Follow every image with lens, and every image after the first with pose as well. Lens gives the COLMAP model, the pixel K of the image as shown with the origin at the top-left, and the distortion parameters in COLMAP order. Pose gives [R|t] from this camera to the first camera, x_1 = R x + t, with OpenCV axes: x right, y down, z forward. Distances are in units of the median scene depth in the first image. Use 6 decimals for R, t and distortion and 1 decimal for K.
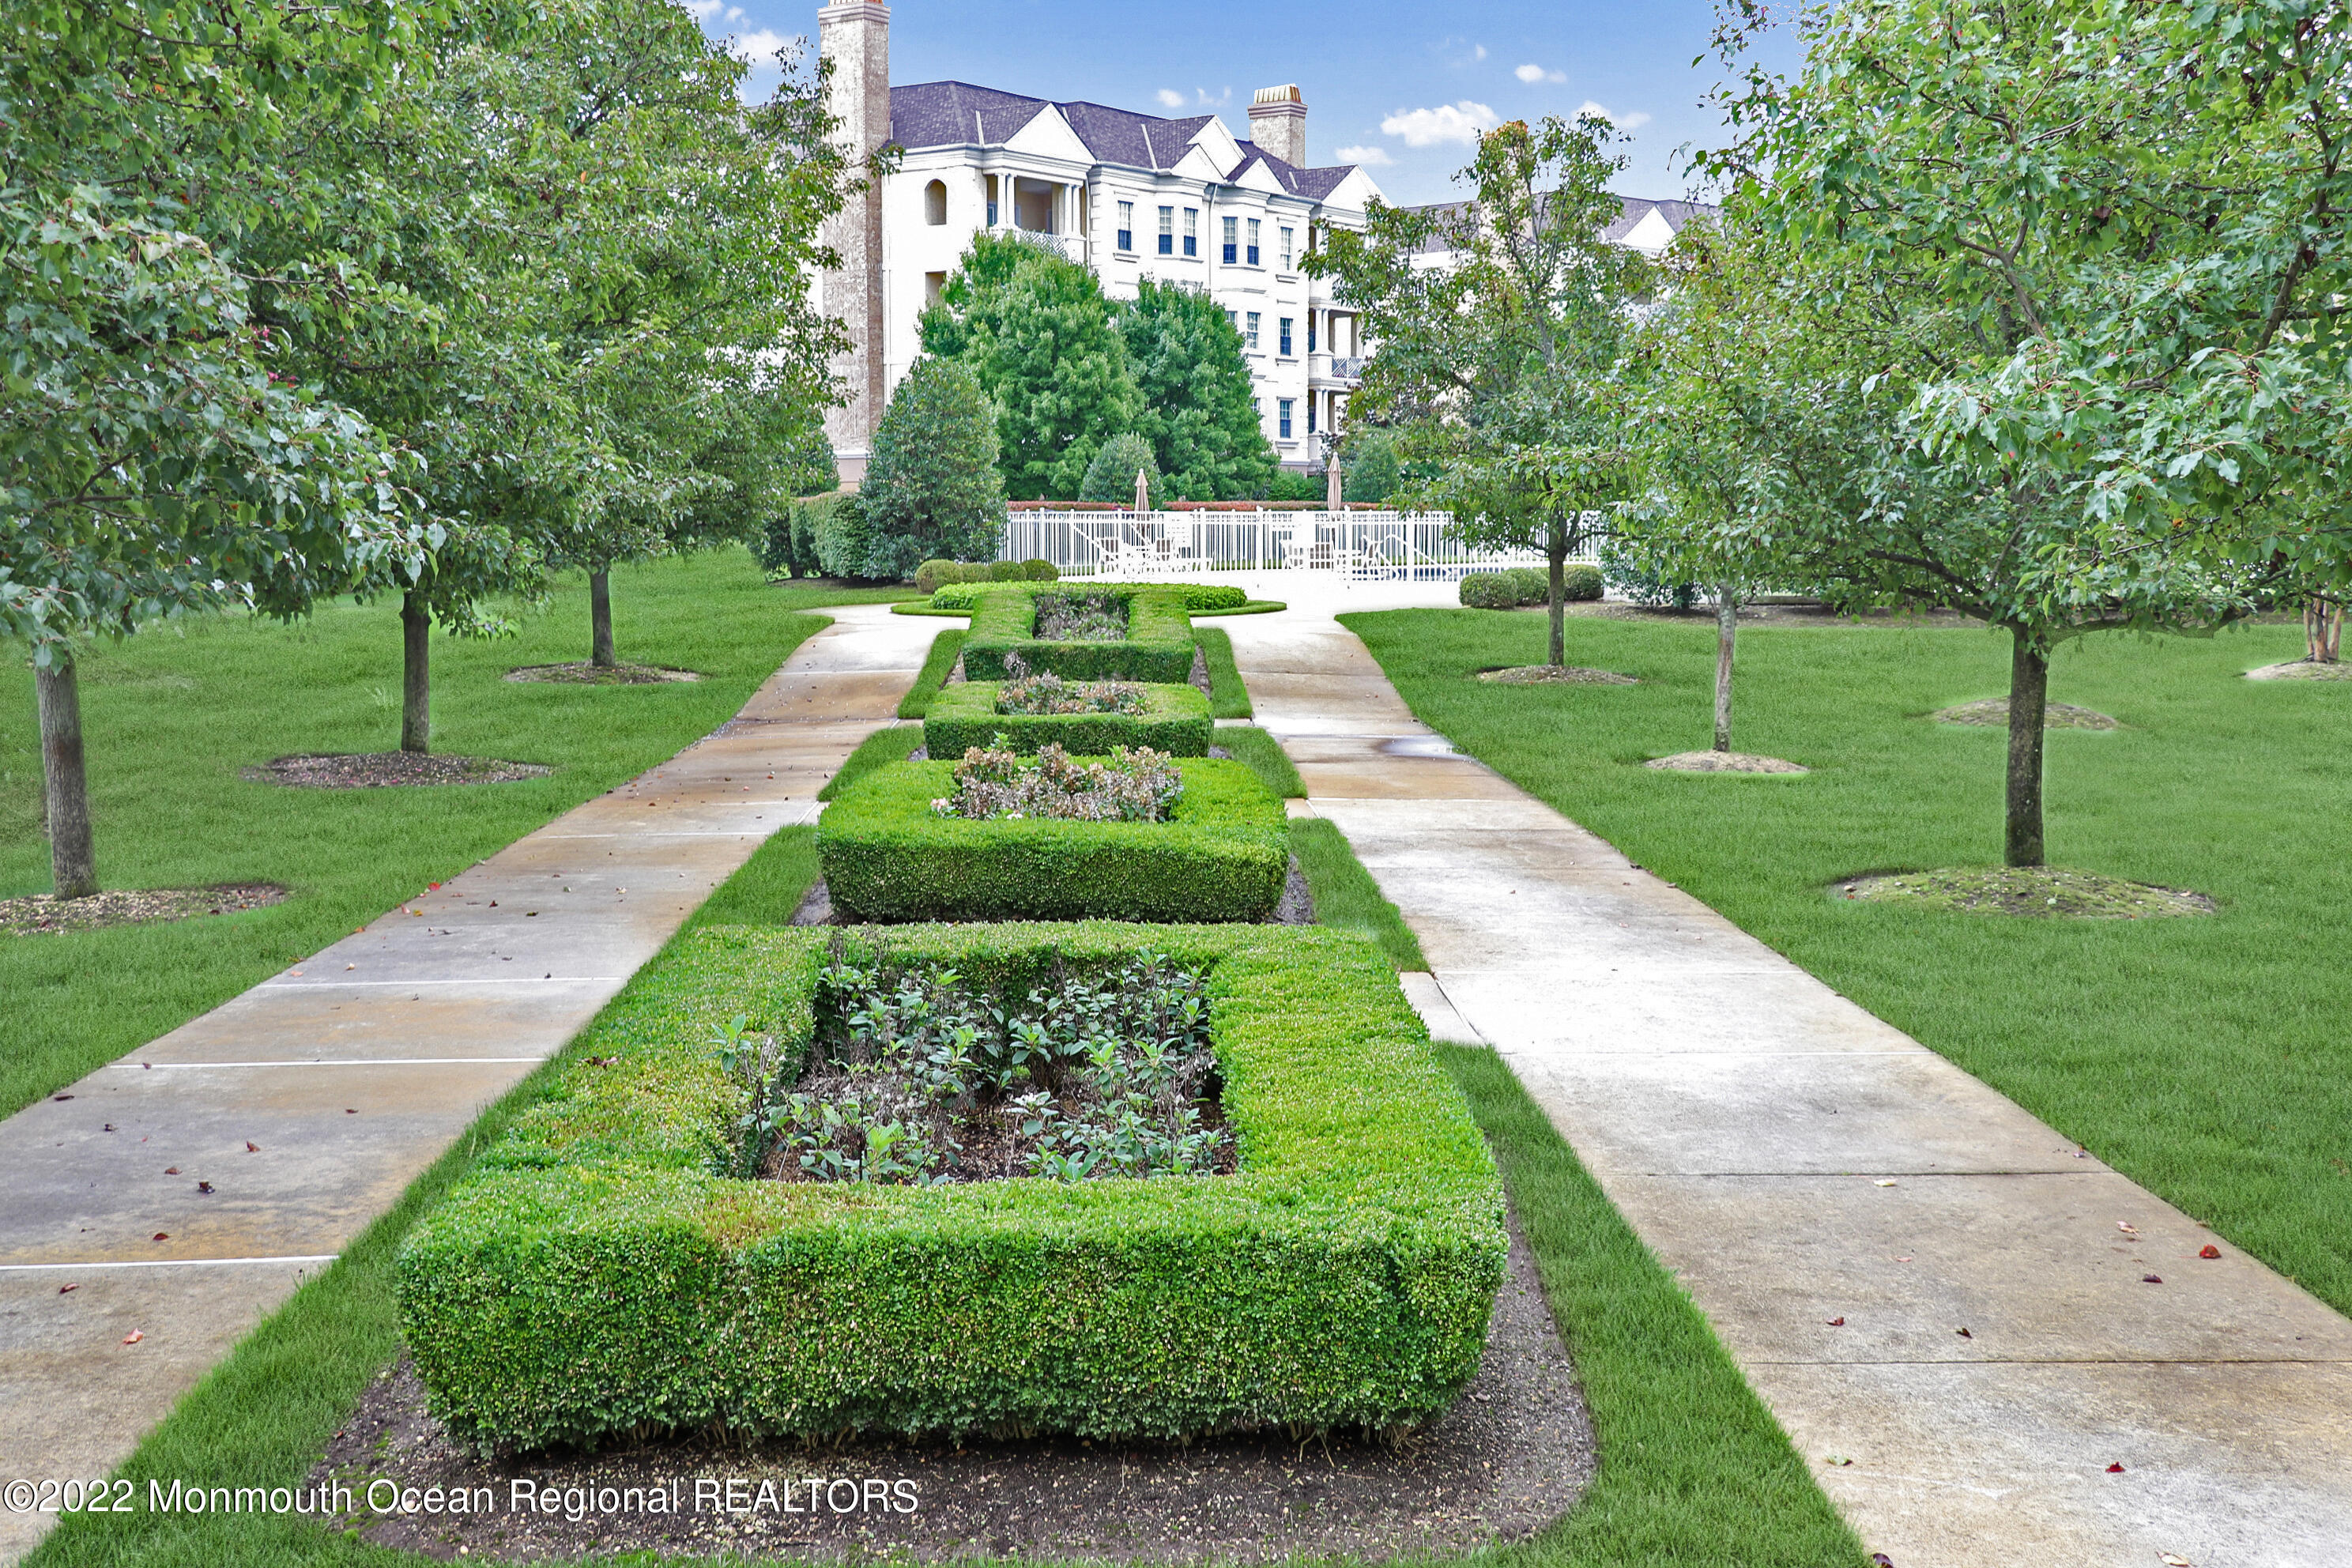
lens RADIAL K [[2676.3, 0, 1178.1], [0, 2676.3, 776.9], [0, 0, 1]] dist [-0.034663, 0.000000]
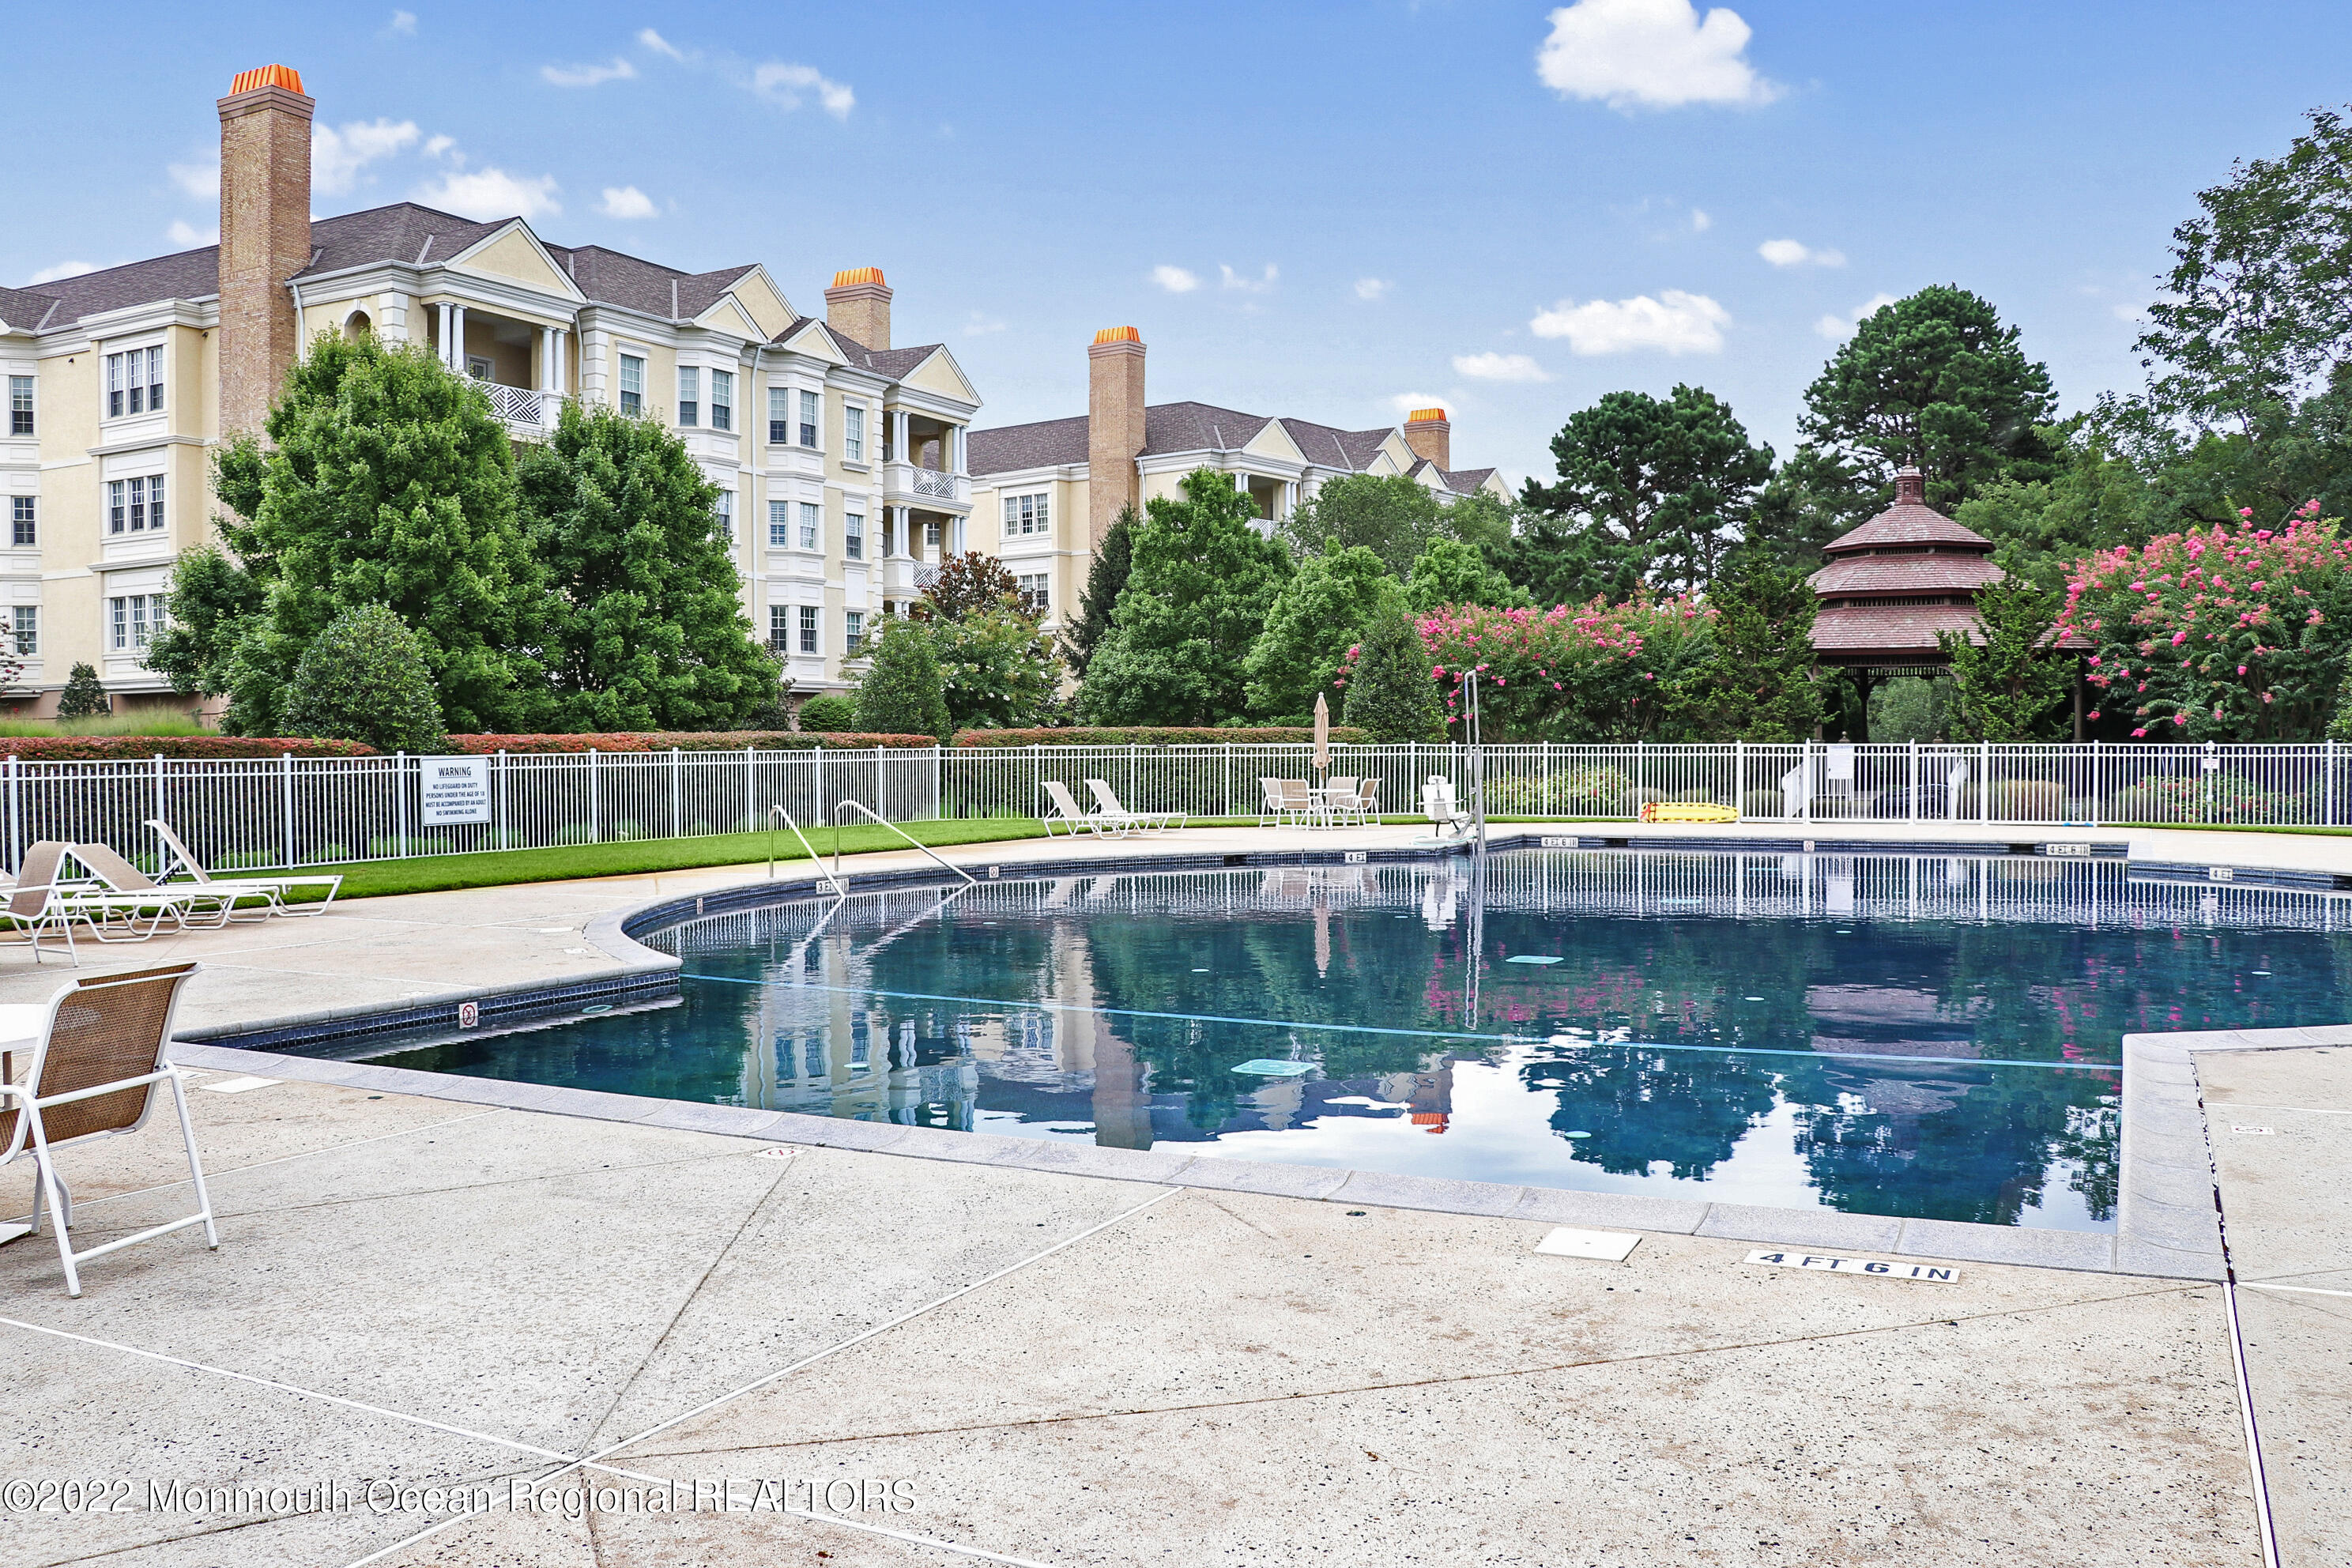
lens RADIAL K [[1990.0, 0, 1174.2], [0, 1990.0, 782.7], [0, 0, 1]] dist [0.018904, 0.004197]
pose [[0.990059, -0.011552, 0.140177, 0.062947], [0.022402, 0.996850, -0.076076, -0.047503], [-0.138857, 0.078460, 0.987199, 0.465878]]
